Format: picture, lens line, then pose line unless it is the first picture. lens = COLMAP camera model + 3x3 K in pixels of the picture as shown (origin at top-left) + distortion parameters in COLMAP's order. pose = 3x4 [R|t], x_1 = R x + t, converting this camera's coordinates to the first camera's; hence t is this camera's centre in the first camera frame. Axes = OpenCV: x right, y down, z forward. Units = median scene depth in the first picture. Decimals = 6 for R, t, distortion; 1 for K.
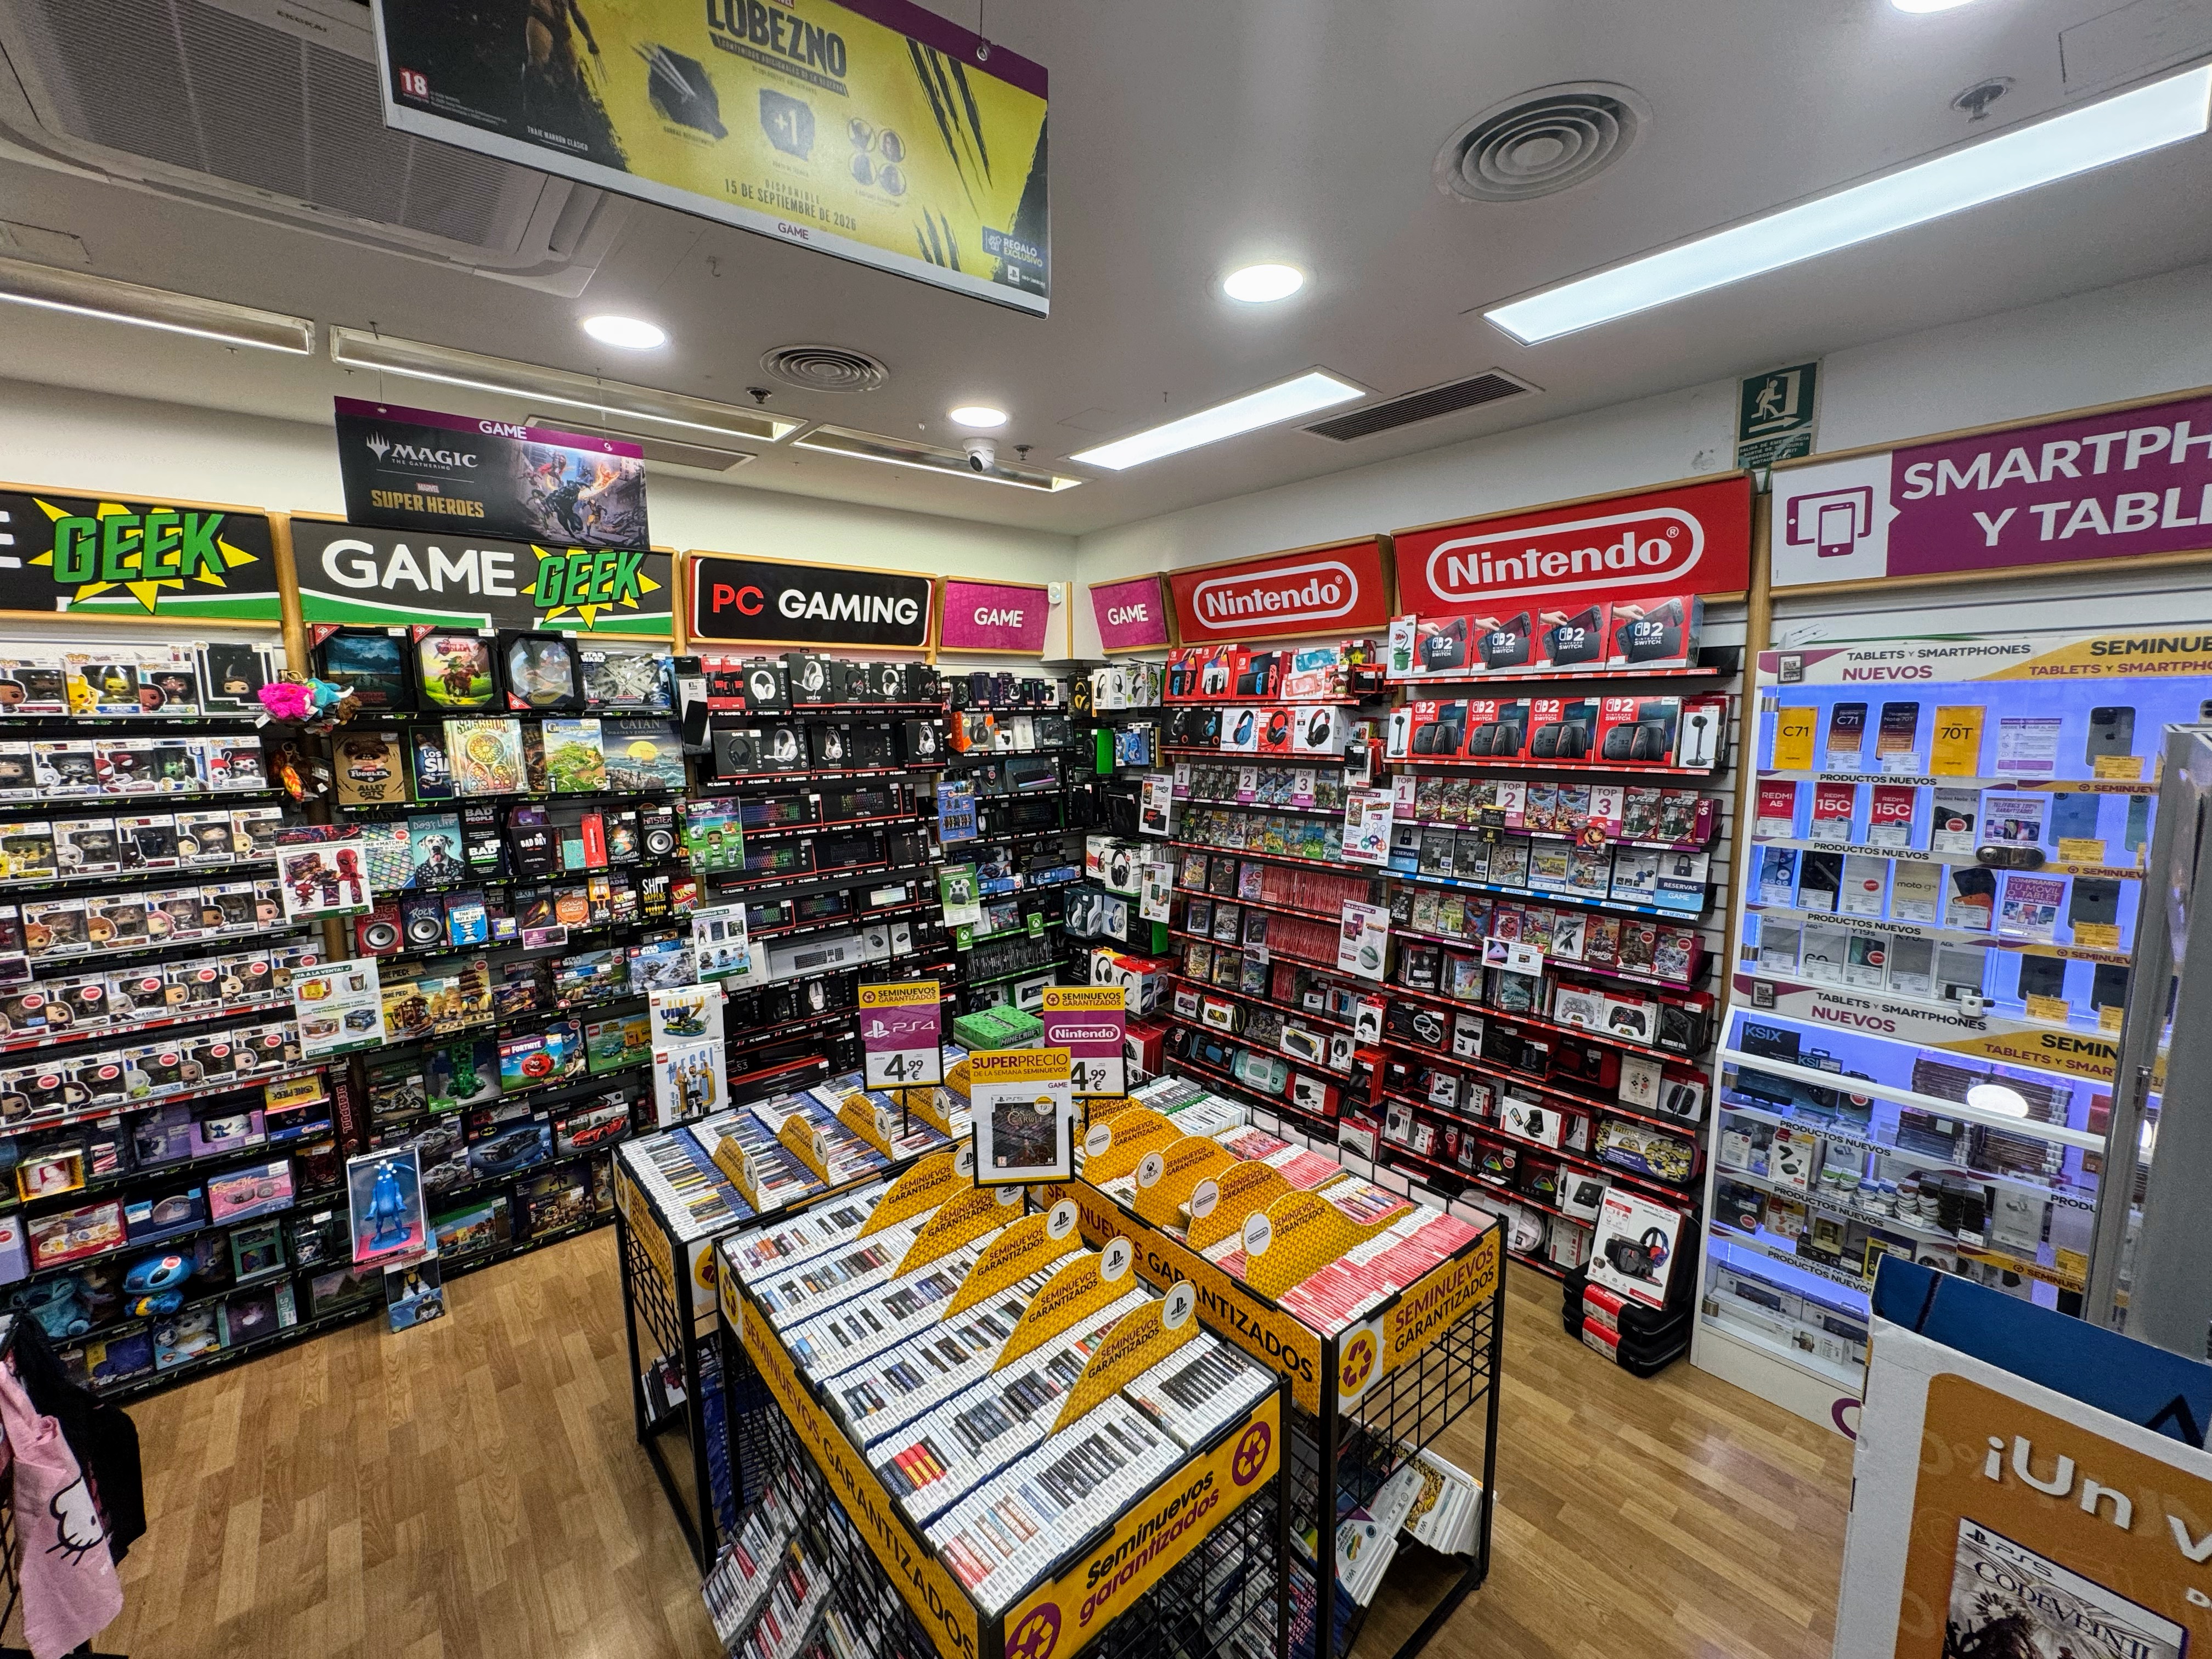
lens RADIAL K [[884.7, 0, 1104.2], [0, 884.7, 829.9], [0, 0, 1]] dist [-0.004681, 0.000834]
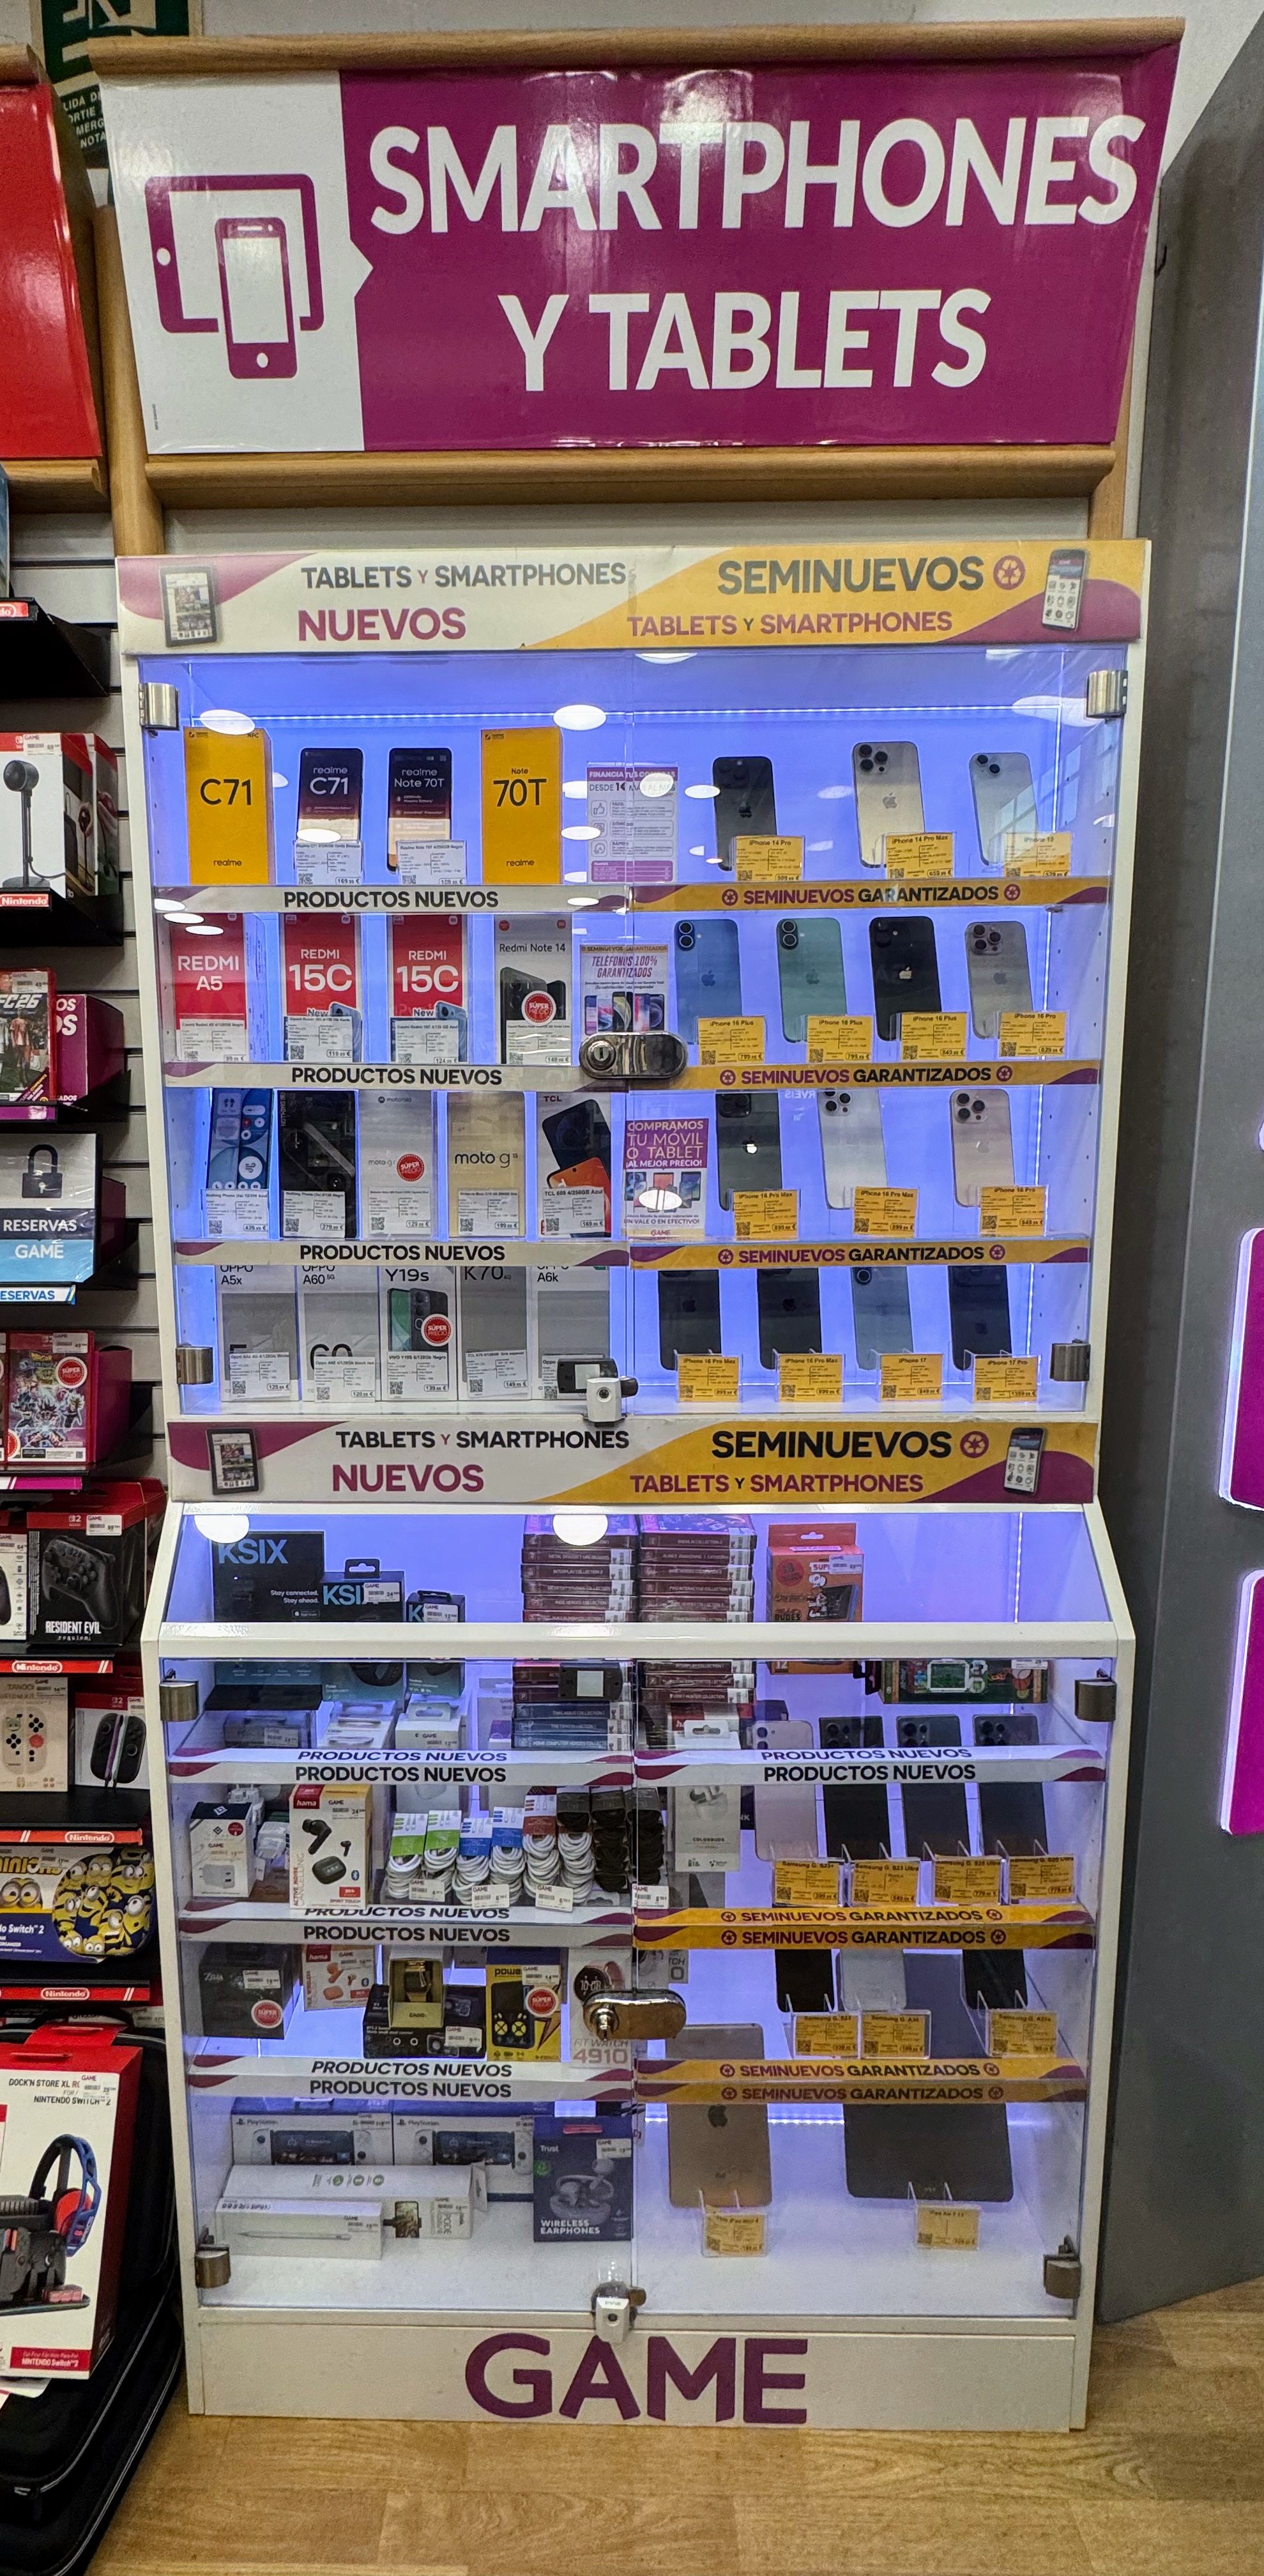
lens RADIAL K [[1032.7, 0, 563.2], [0, 1032.7, 1287.0], [0, 0, 1]] dist [-0.002056, -0.000066]
pose [[0.667544, -0.086049, 0.739581, 0.440611], [0.096651, 0.994910, 0.028519, 0.094462], [-0.738270, 0.052444, 0.672463, 0.494963]]
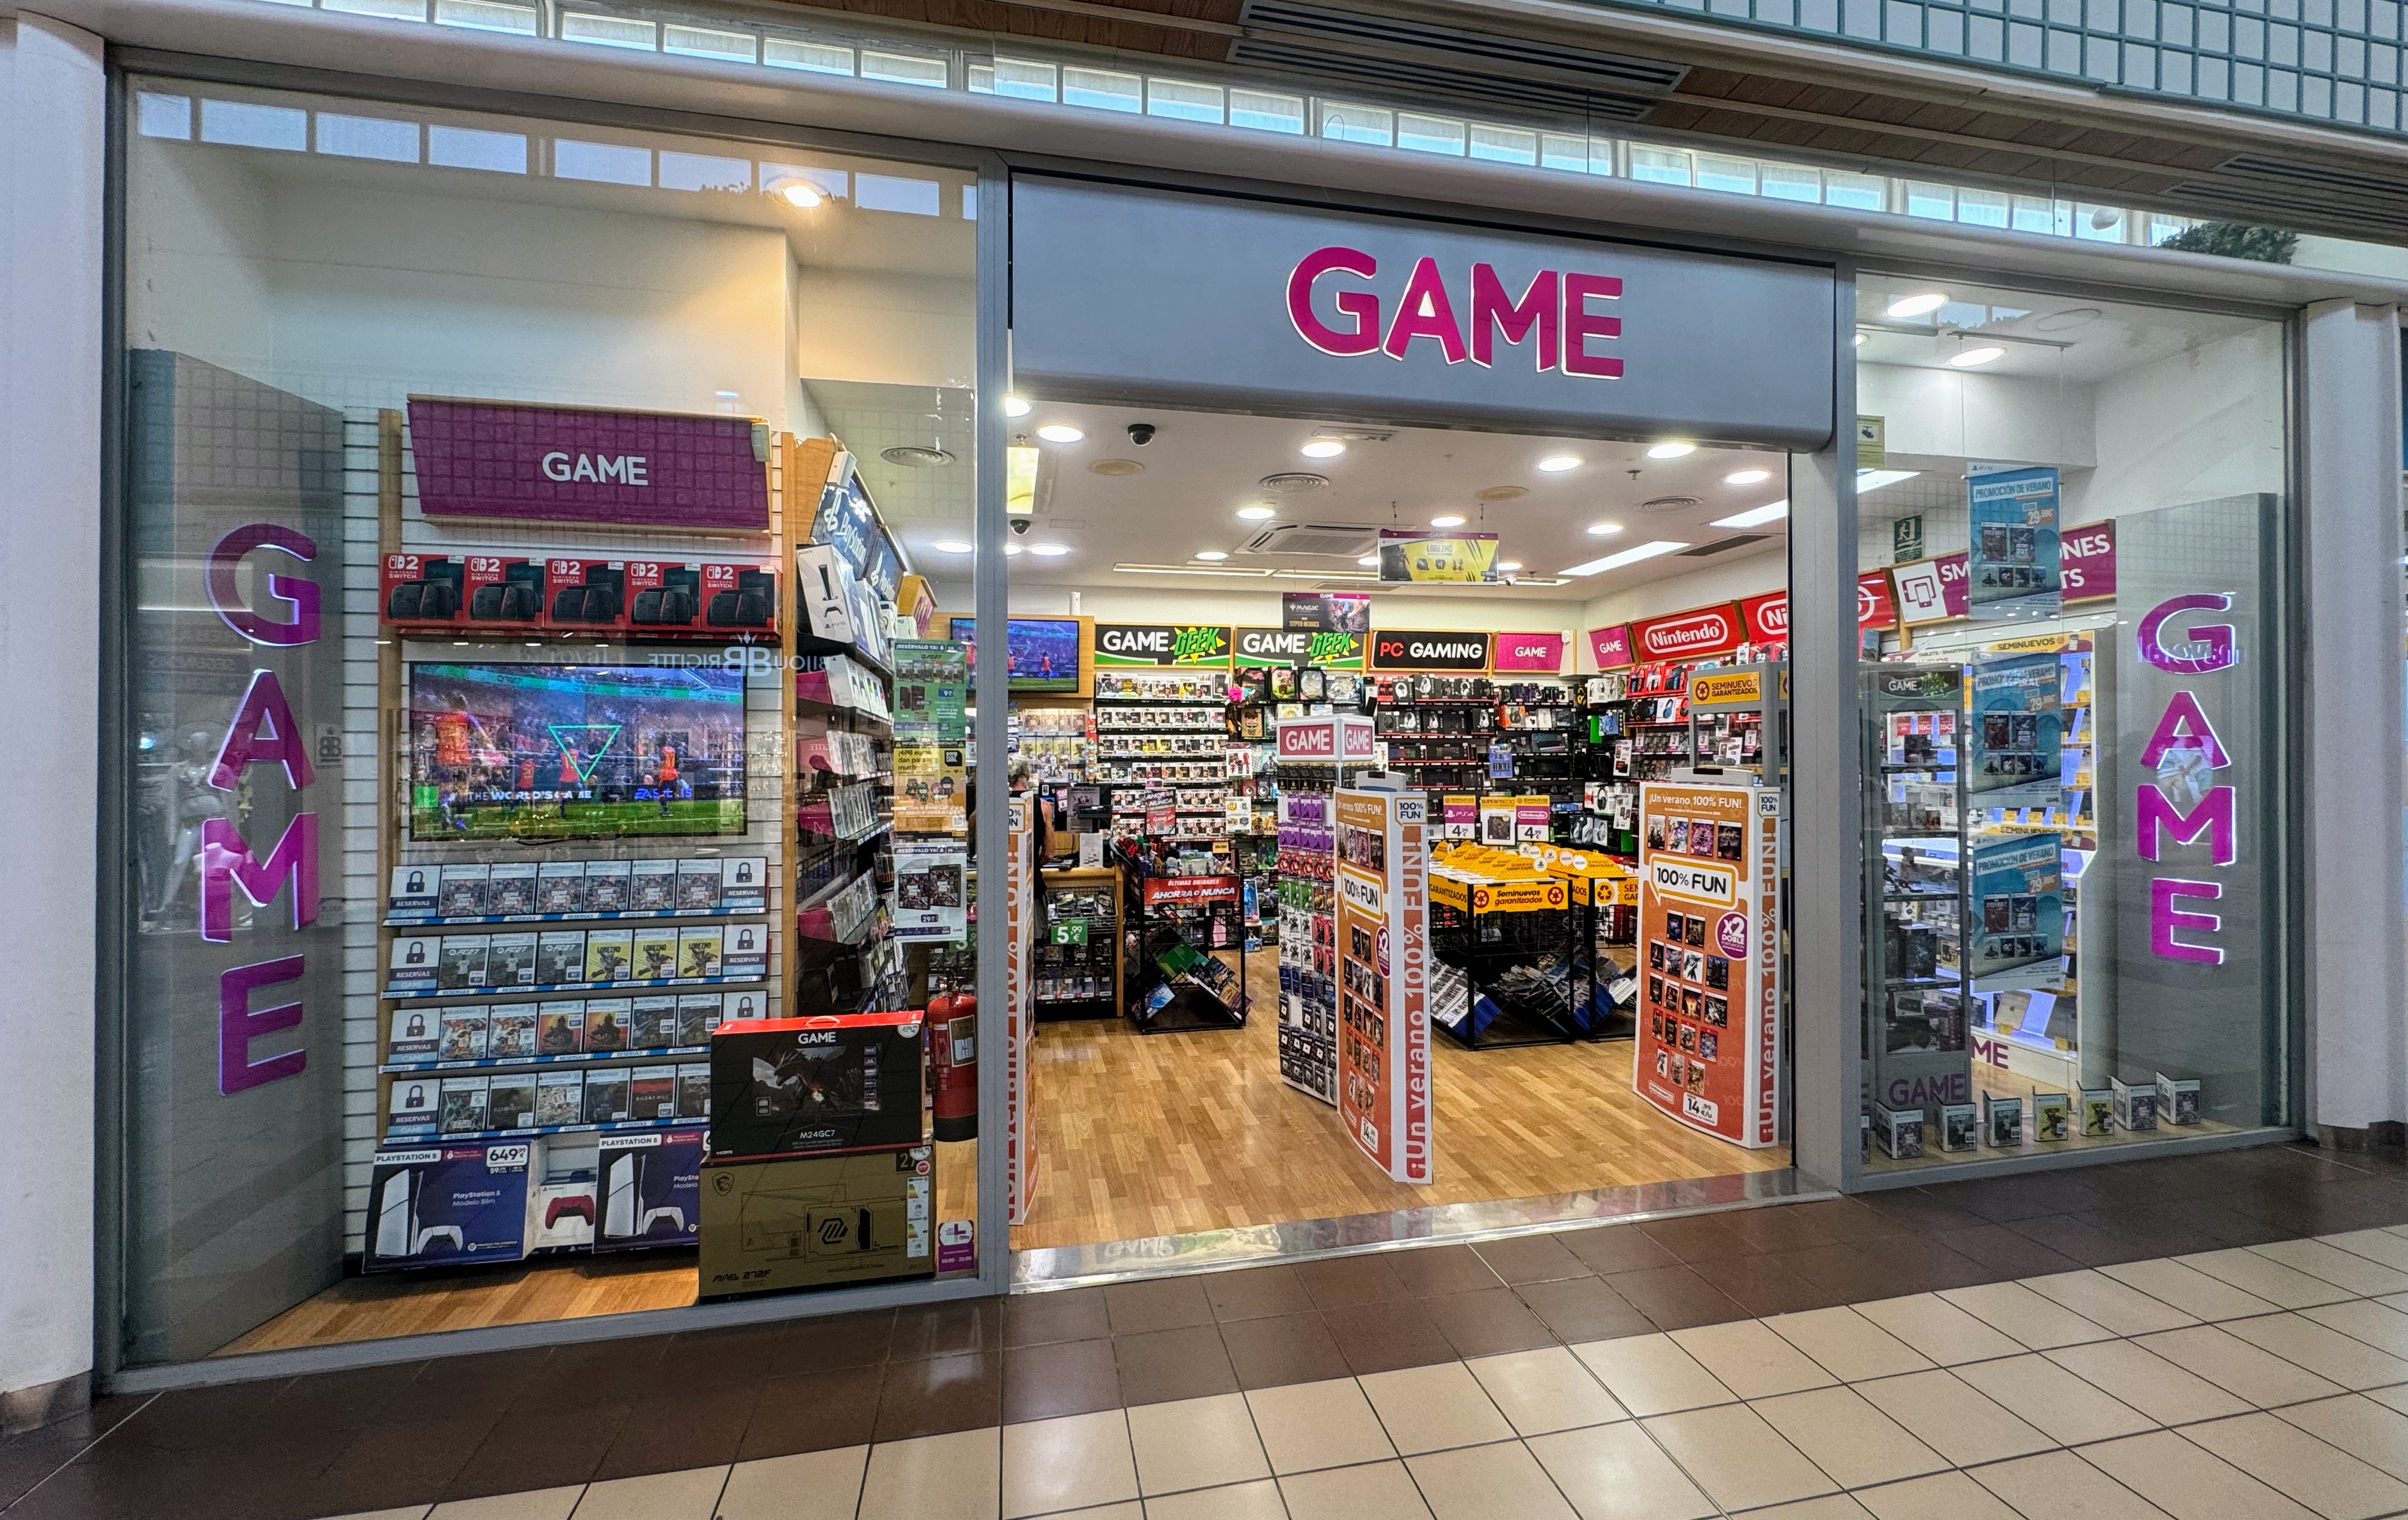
lens RADIAL K [[964.3, 0, 1206.0], [0, 964.3, 745.6], [0, 0, 1]] dist [0.002330, 0.000218]
pose [[0.871973, 0.005339, -0.489525, 0.392507], [-0.073186, 0.990125, -0.119565, 0.332293], [0.484052, 0.140084, 0.863753, -1.420380]]
